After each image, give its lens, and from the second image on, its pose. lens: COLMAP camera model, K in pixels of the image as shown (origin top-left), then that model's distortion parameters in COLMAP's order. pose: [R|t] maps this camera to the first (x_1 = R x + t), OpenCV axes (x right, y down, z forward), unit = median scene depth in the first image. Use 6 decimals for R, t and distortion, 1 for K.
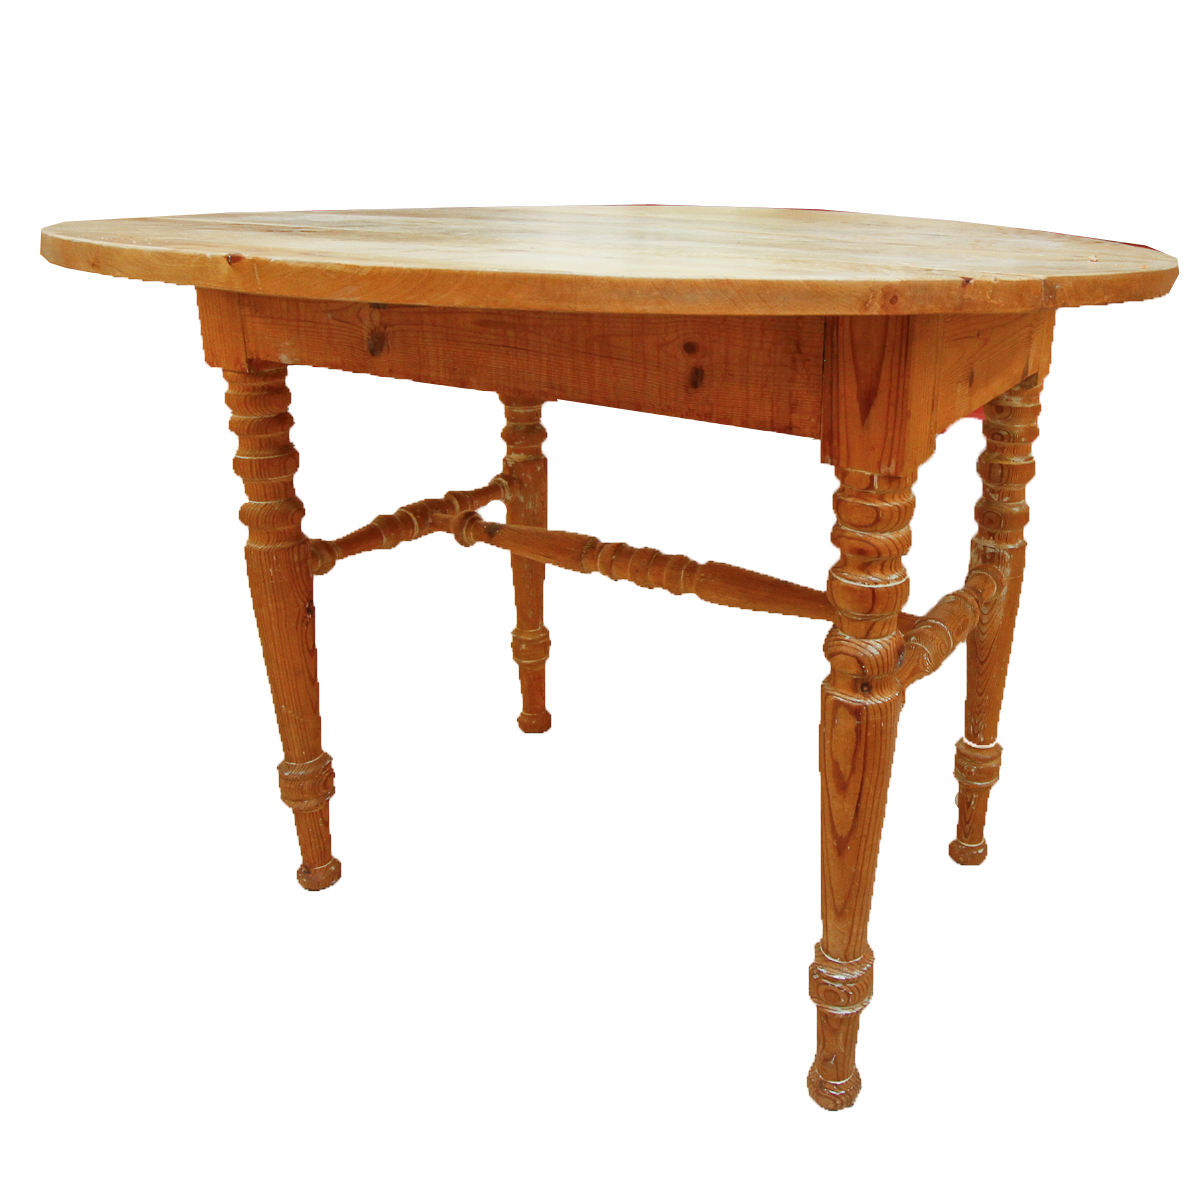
lens RADIAL K [[982.3, 0, 599.9], [0, 982.3, 568.1], [0, 0, 1]] dist [-0.036494, 0.000827]
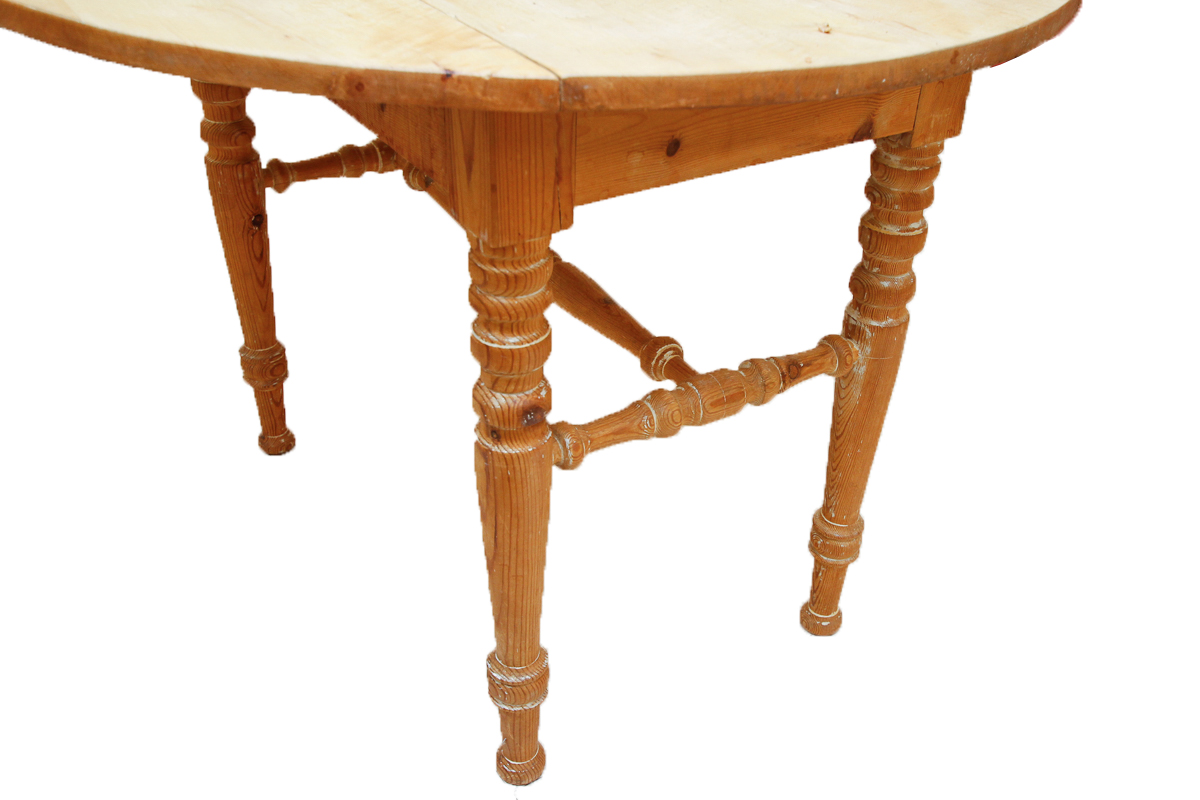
lens RADIAL K [[1055.2, 0, 600.0], [0, 1055.2, 400.0], [0, 0, 1]] dist [0.000863, 0.008430]
pose [[0.895638, 0.271171, -0.352560, 0.720805], [-0.176078, 0.944064, 0.278820, -0.231430], [0.408447, -0.187644, 0.893287, 0.058665]]
